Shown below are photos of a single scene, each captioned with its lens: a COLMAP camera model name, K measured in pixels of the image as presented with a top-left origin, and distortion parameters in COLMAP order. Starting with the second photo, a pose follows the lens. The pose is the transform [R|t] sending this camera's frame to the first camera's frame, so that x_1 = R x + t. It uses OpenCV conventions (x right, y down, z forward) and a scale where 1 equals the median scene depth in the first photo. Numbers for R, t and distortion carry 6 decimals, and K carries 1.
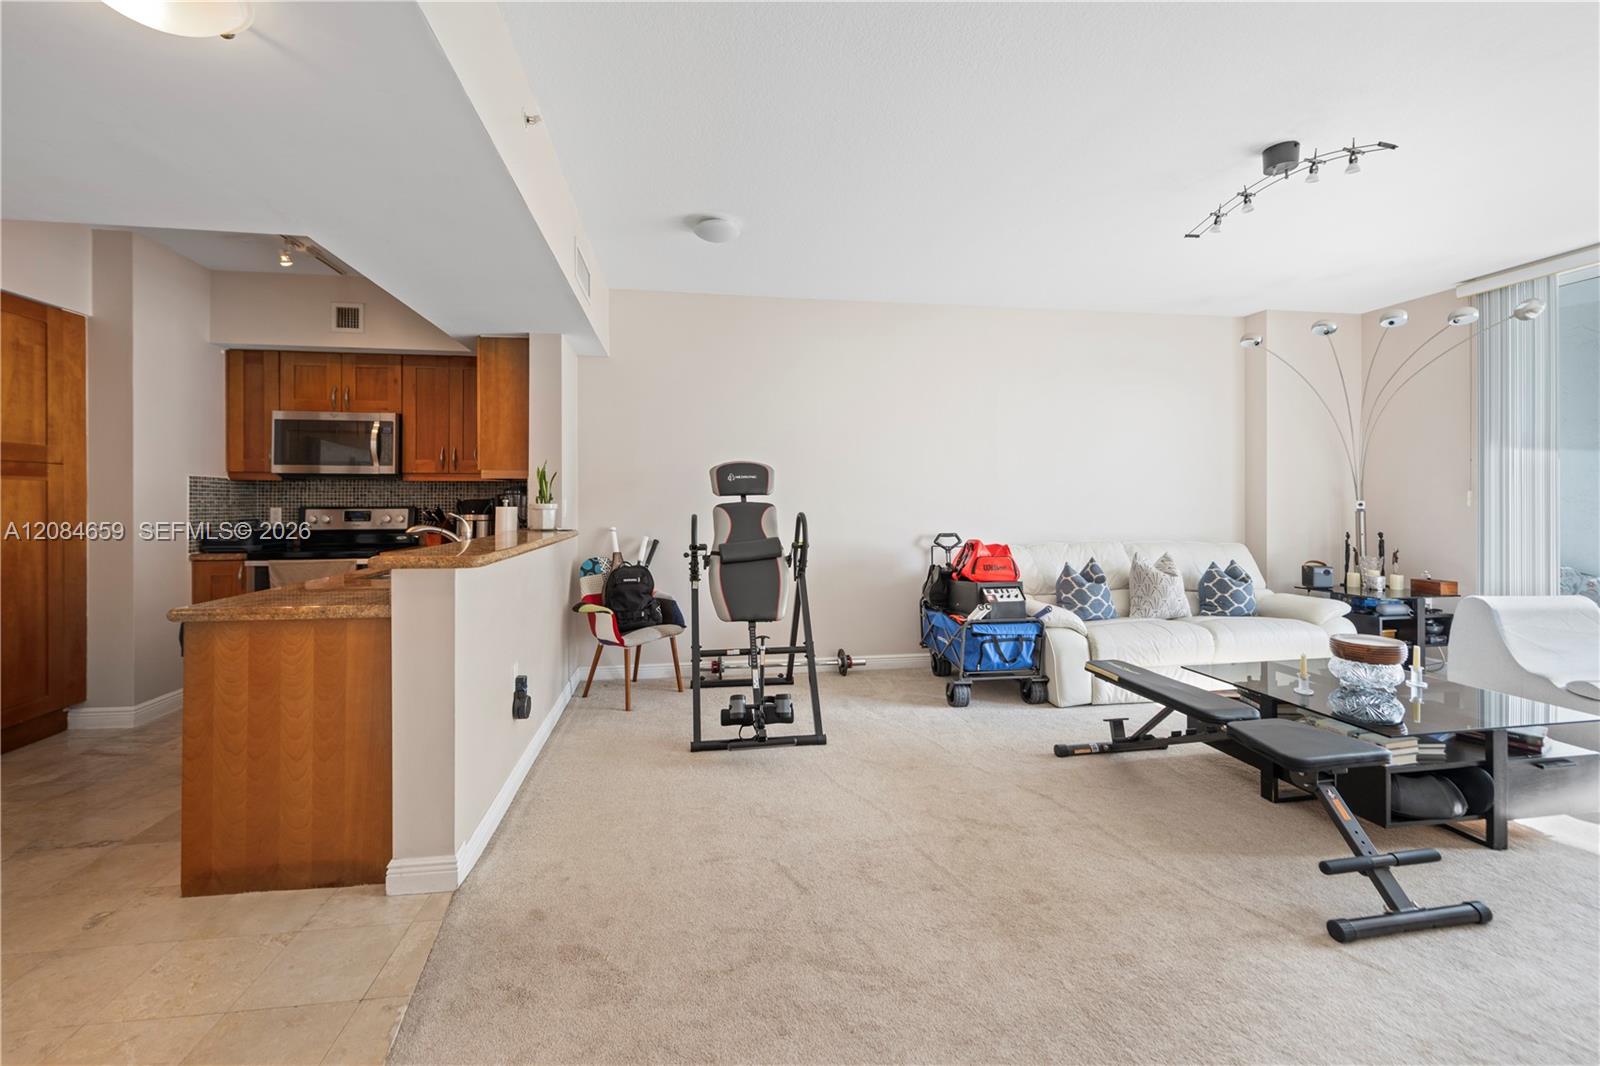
lens RADIAL K [[657.3, 0, 785.3], [0, 657.3, 496.9], [0, 0, 1]] dist [0.000286, -0.000068]
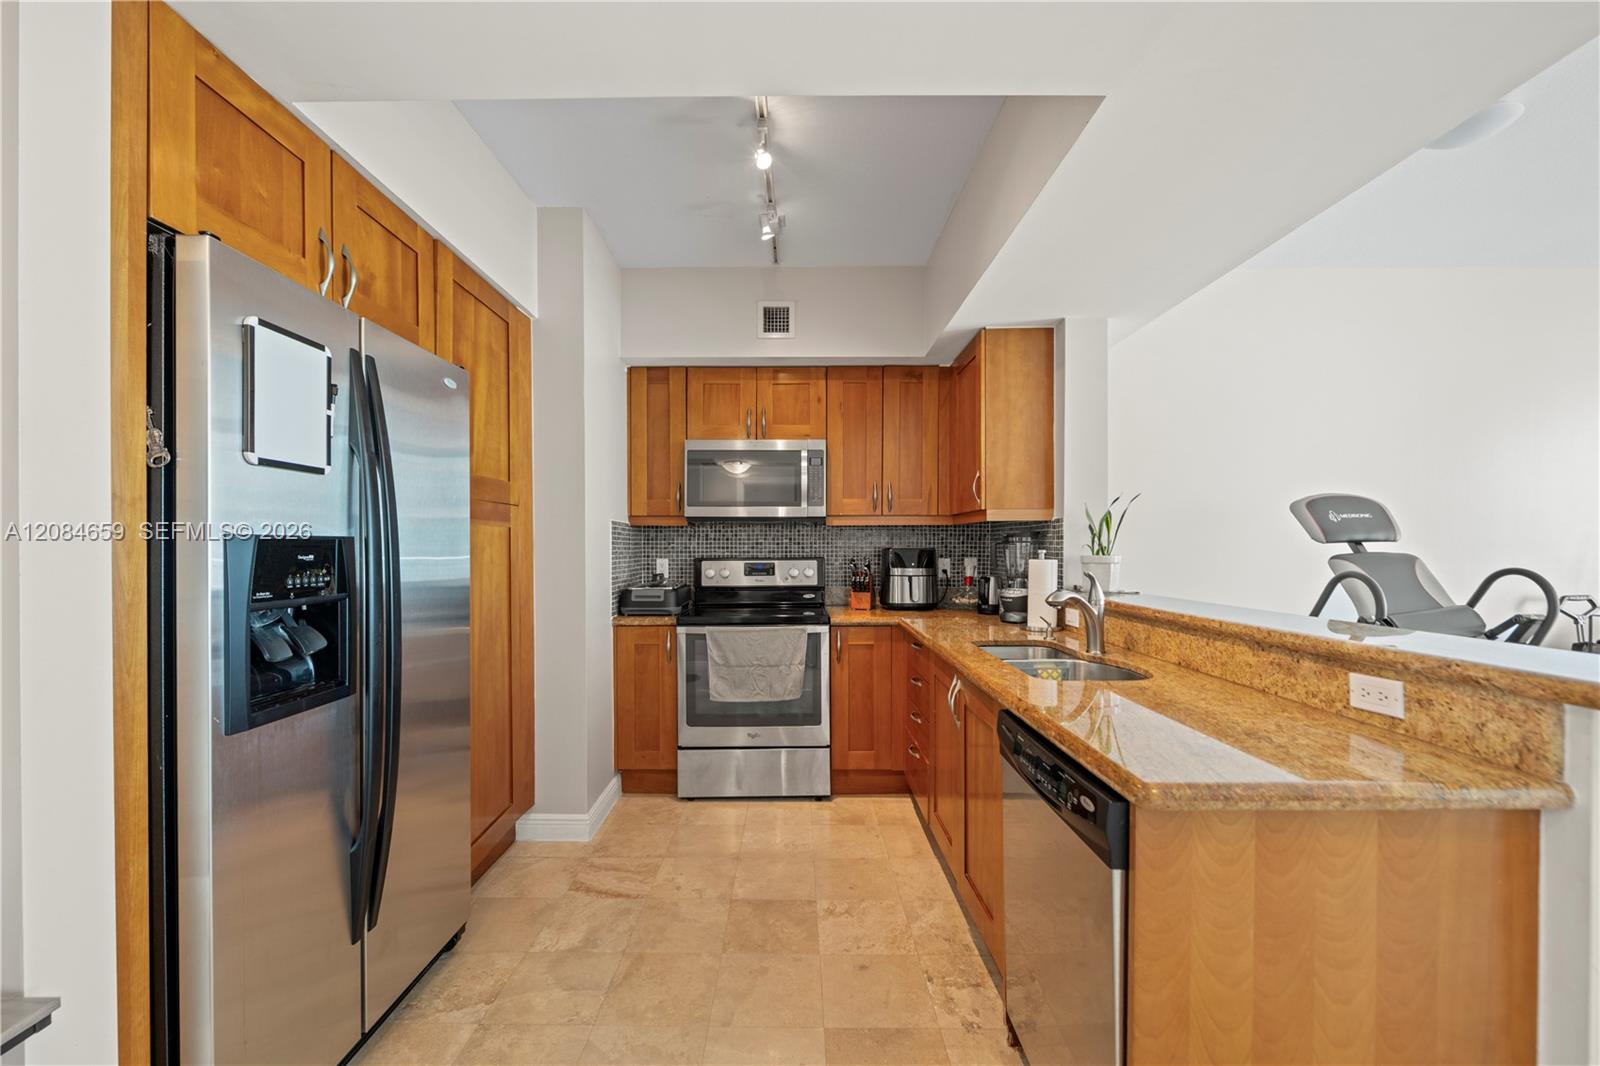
lens RADIAL K [[650.6, 0, 797.6], [0, 650.6, 544.5], [0, 0, 1]] dist [-0.000578, -0.000138]
pose [[0.988728, -0.003146, -0.149690, -0.549973], [0.003714, 0.999987, 0.003517, -0.004492], [0.149677, -0.004034, 0.988727, 0.239148]]
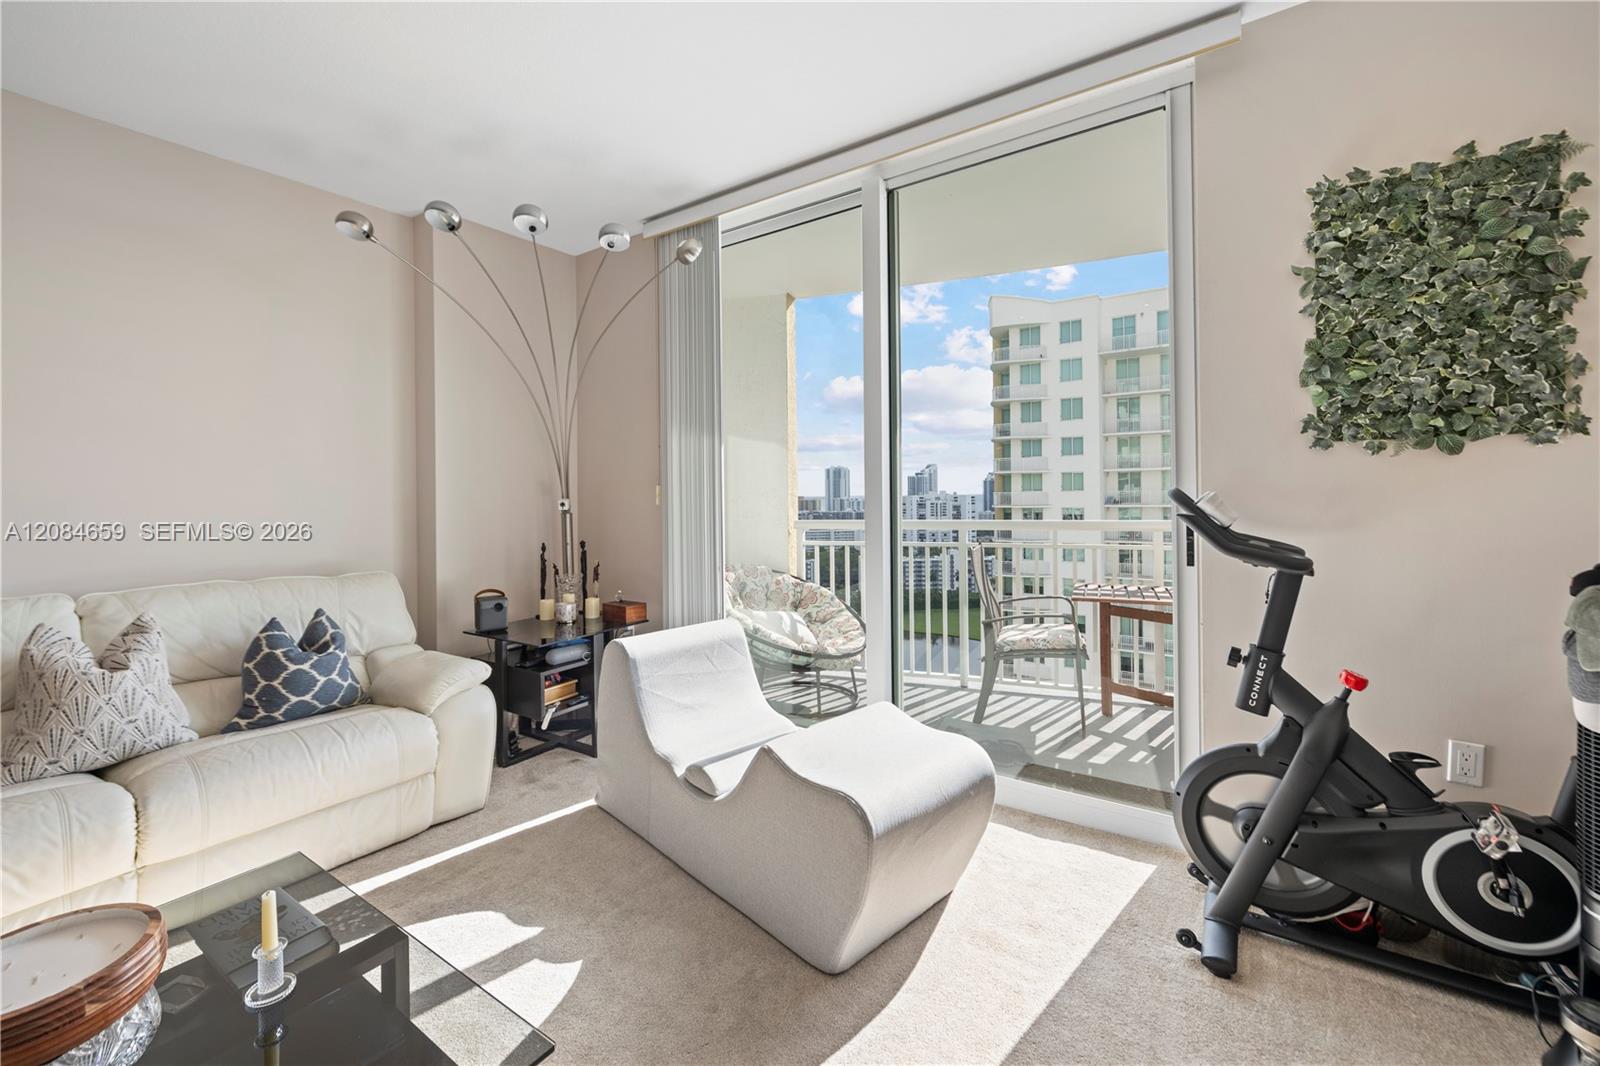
lens RADIAL K [[676.0, 0, 803.0], [0, 676.0, 486.8], [0, 0, 1]] dist [-0.002397, -0.000483]
pose [[0.678895, -0.001193, 0.734234, 0.620538], [0.008986, 0.999937, -0.006684, -0.000625], [-0.734180, 0.011135, 0.678863, 0.354385]]
